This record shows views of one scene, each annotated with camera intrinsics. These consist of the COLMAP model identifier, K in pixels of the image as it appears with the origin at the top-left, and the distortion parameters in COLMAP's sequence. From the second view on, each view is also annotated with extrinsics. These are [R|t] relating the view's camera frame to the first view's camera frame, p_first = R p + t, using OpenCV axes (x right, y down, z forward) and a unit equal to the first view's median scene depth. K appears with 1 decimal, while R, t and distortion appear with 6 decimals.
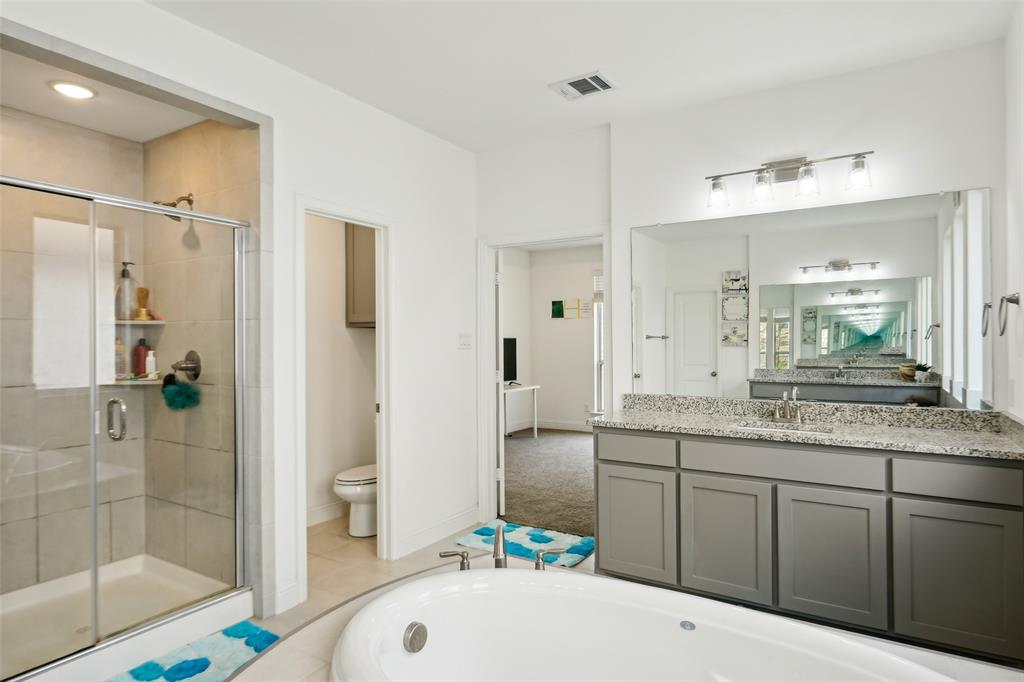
lens RADIAL K [[584.1, 0, 504.7], [0, 584.1, 344.4], [0, 0, 1]] dist [0.003269, 0.000115]
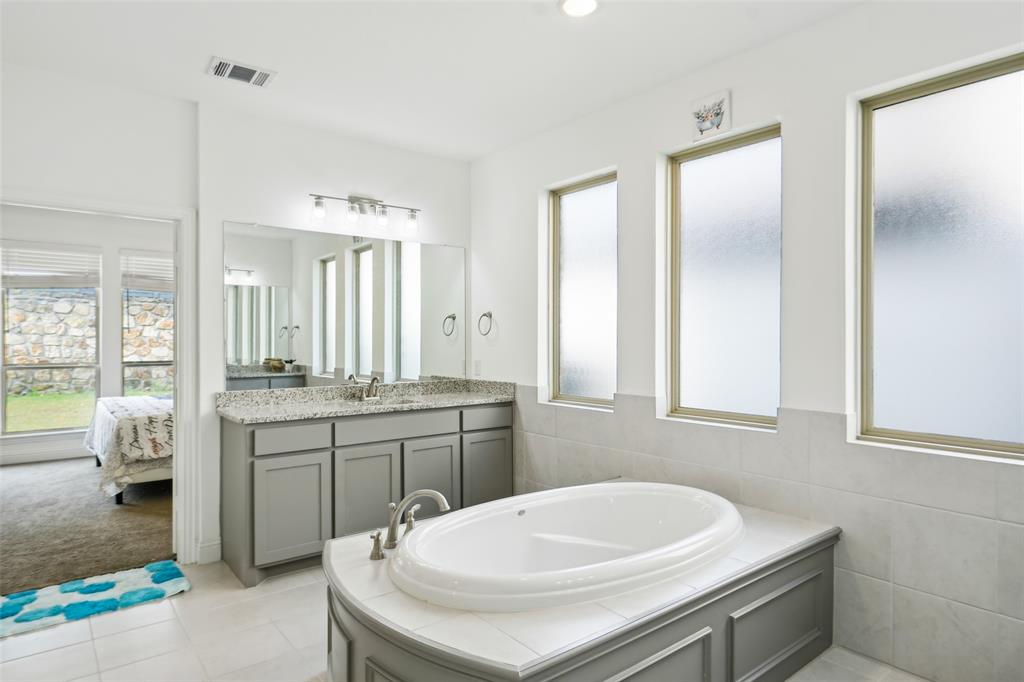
lens RADIAL K [[584.1, 0, 536.4], [0, 584.1, 344.1], [0, 0, 1]] dist [0.003269, 0.000115]
pose [[0.321196, -0.006586, 0.946990, -0.623647], [0.005929, 0.999970, 0.004943, 0.003680], [-0.946994, 0.004027, 0.321225, 0.228344]]
